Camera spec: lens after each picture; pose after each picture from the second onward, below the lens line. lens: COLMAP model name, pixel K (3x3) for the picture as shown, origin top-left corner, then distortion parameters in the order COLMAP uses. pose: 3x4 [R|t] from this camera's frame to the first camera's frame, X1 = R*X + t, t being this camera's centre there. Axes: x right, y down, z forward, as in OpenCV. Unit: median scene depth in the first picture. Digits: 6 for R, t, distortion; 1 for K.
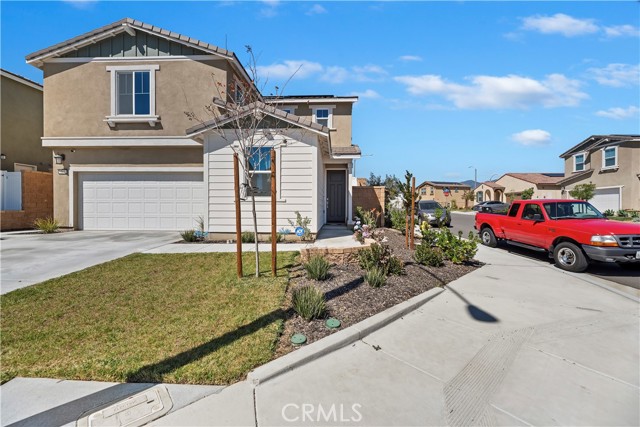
lens RADIAL K [[267.2, 0, 319.7], [0, 267.2, 213.9], [0, 0, 1]] dist [0.006800, -0.000643]
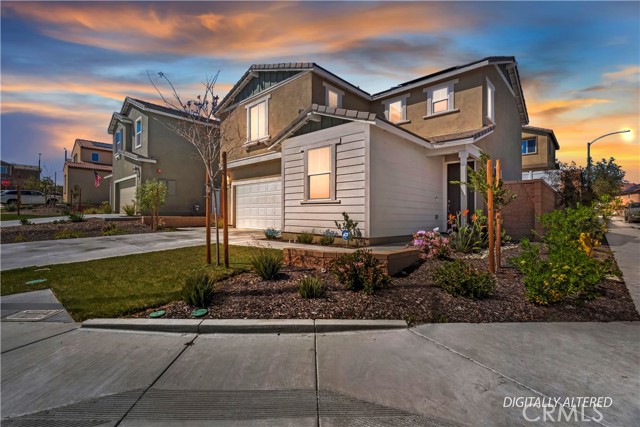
lens RADIAL K [[283.9, 0, 314.1], [0, 283.9, 217.9], [0, 0, 1]] dist [0.004485, 0.000638]
pose [[0.750571, 0.010254, -0.660711, 0.476088], [-0.021837, 0.999718, -0.009292, 0.018949], [0.660429, 0.021402, 0.750583, 0.200056]]
